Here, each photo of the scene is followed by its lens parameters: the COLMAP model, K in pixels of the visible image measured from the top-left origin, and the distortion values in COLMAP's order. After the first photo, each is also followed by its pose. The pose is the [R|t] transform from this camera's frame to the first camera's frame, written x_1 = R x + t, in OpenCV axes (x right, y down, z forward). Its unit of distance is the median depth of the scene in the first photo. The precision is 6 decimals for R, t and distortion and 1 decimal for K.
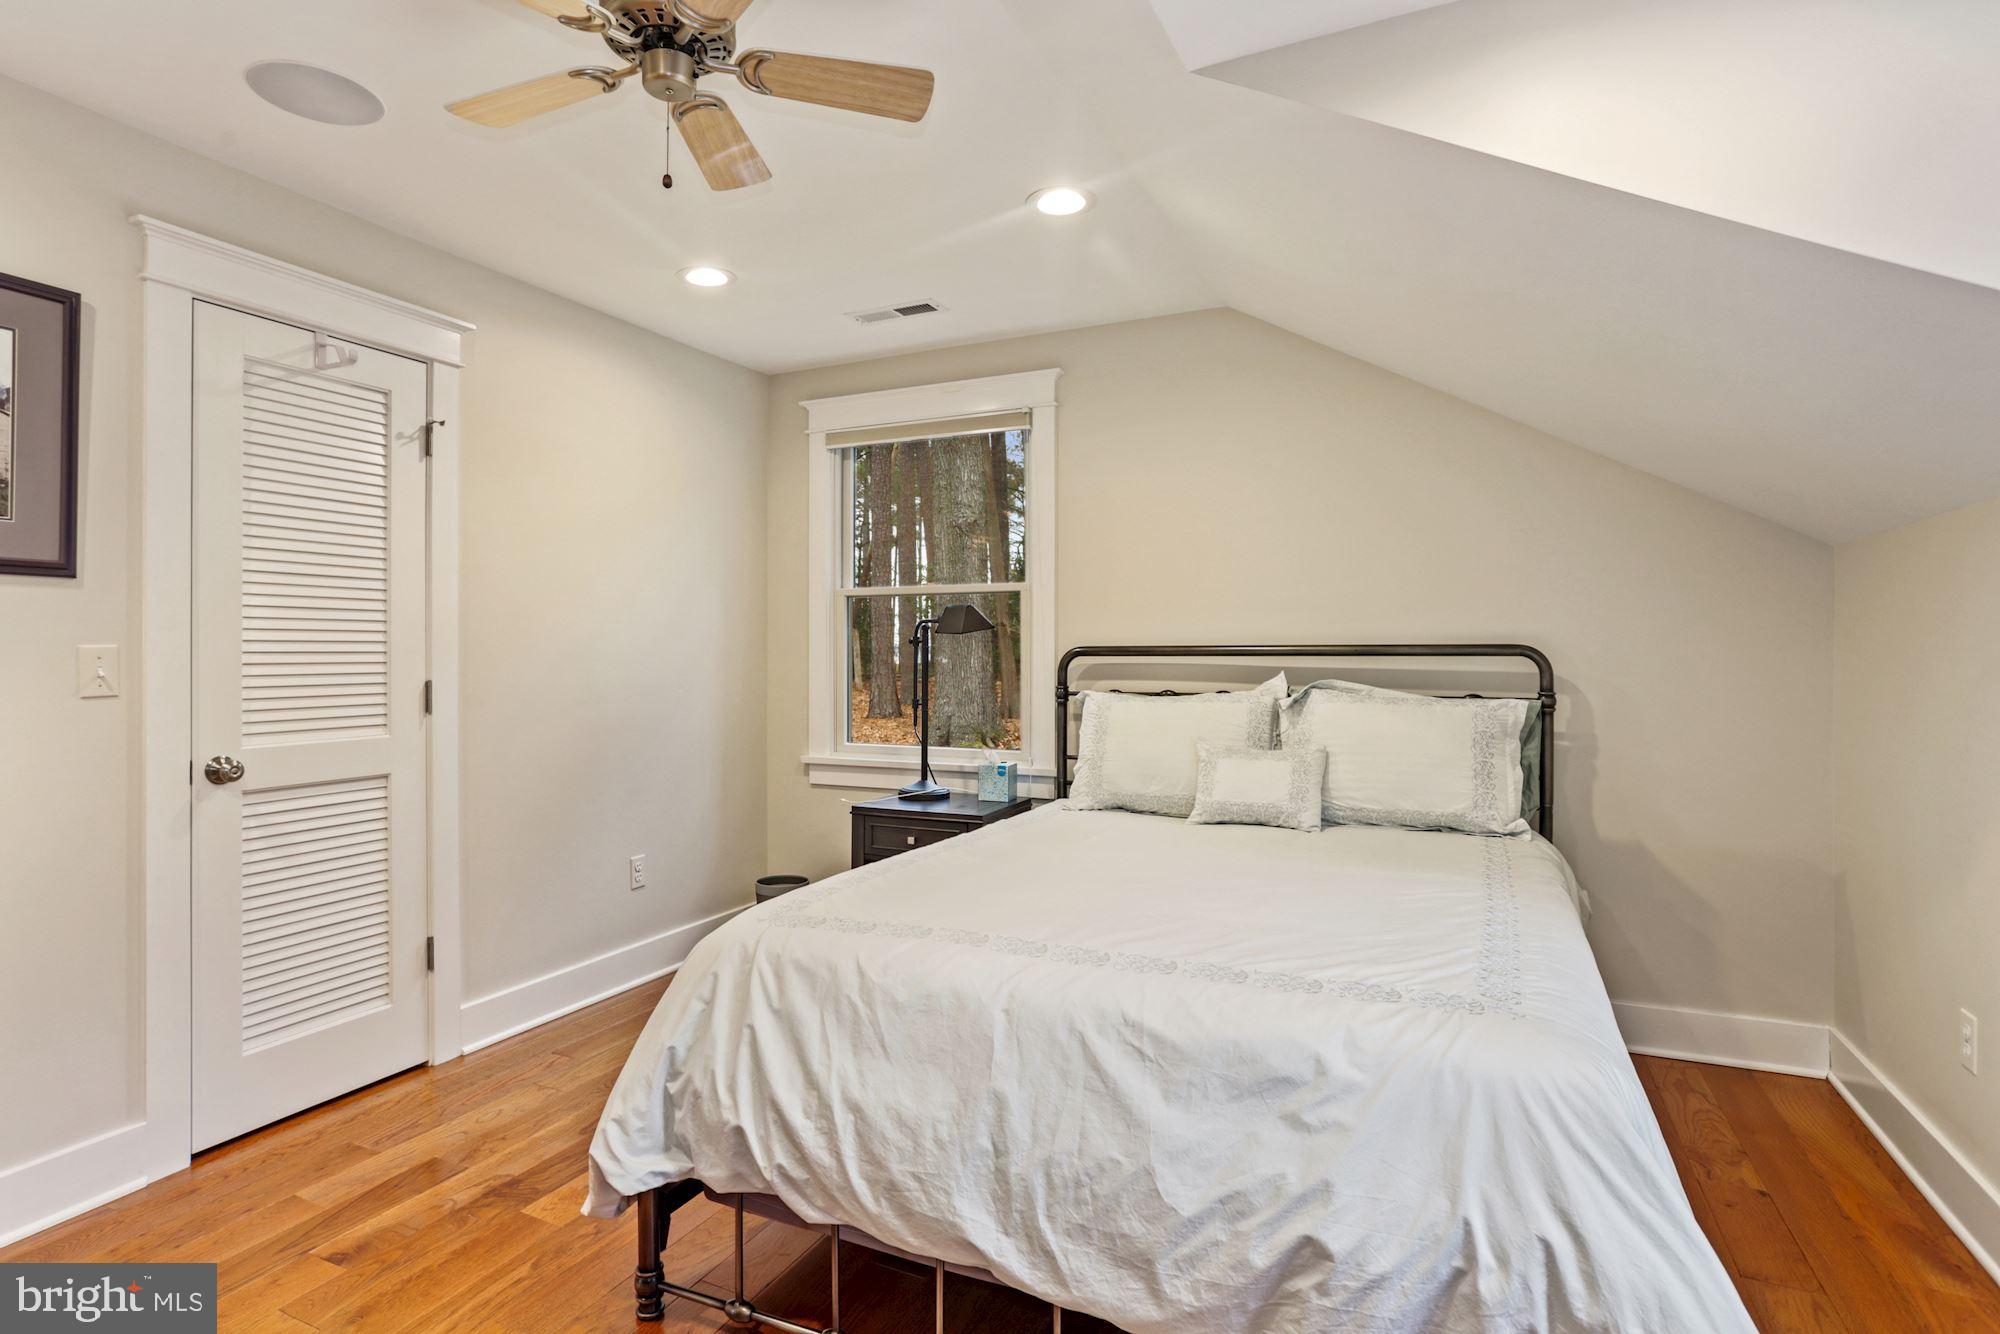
lens RADIAL K [[1014.2, 0, 989.4], [0, 1014.2, 659.4], [0, 0, 1]] dist [-0.057046, 0.037696]
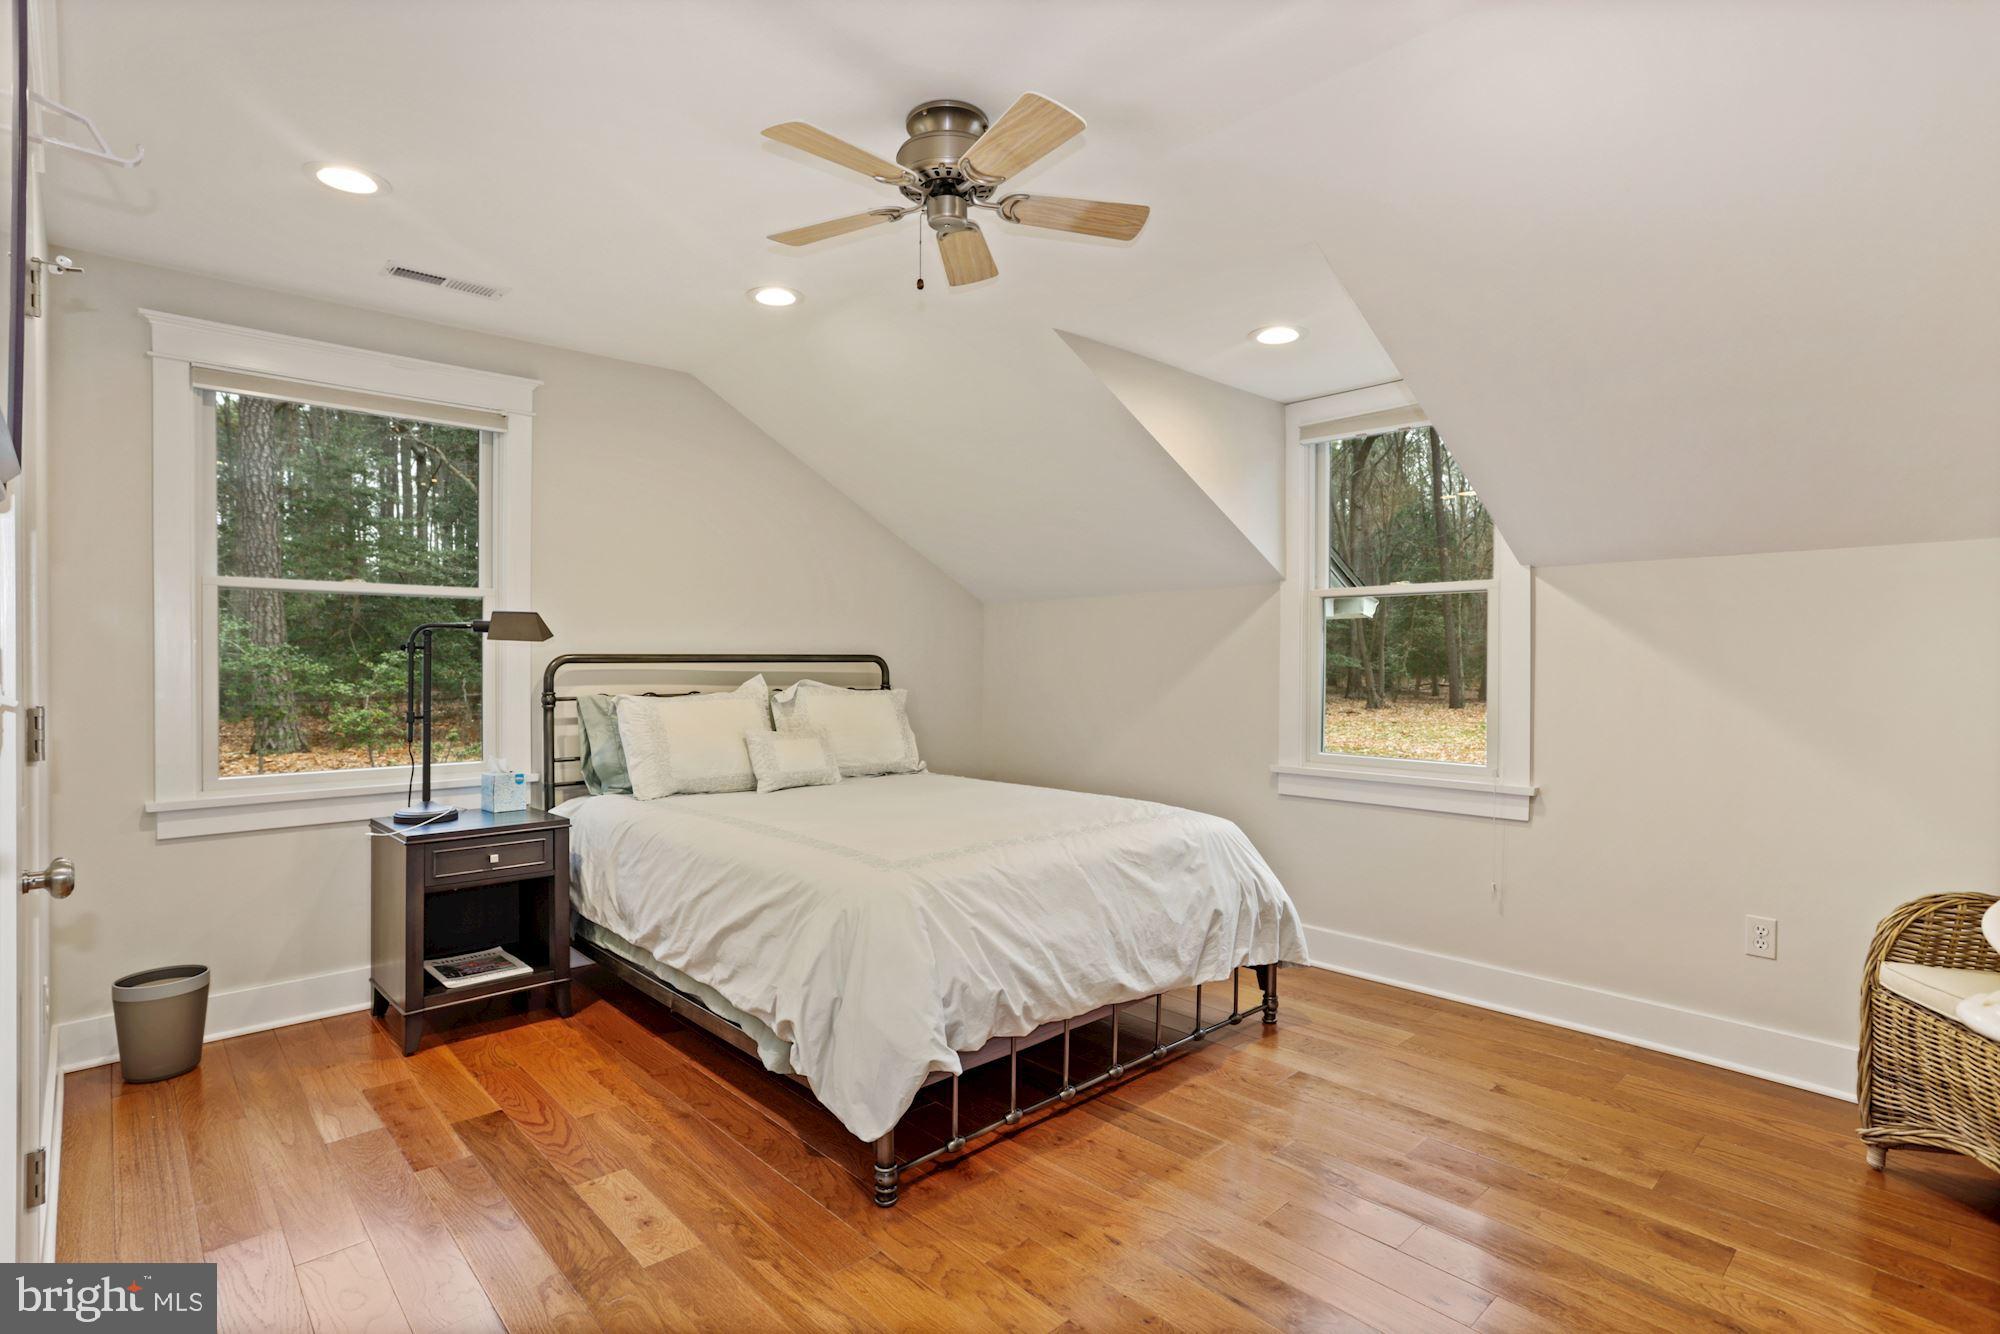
lens RADIAL K [[984.1, 0, 988.7], [0, 984.1, 673.9], [0, 0, 1]] dist [-0.052669, 0.032442]
pose [[0.373838, -0.013680, 0.927393, -1.119022], [0.004213, 0.999906, 0.013052, -0.005699], [-0.927484, -0.000972, 0.373860, 0.350548]]
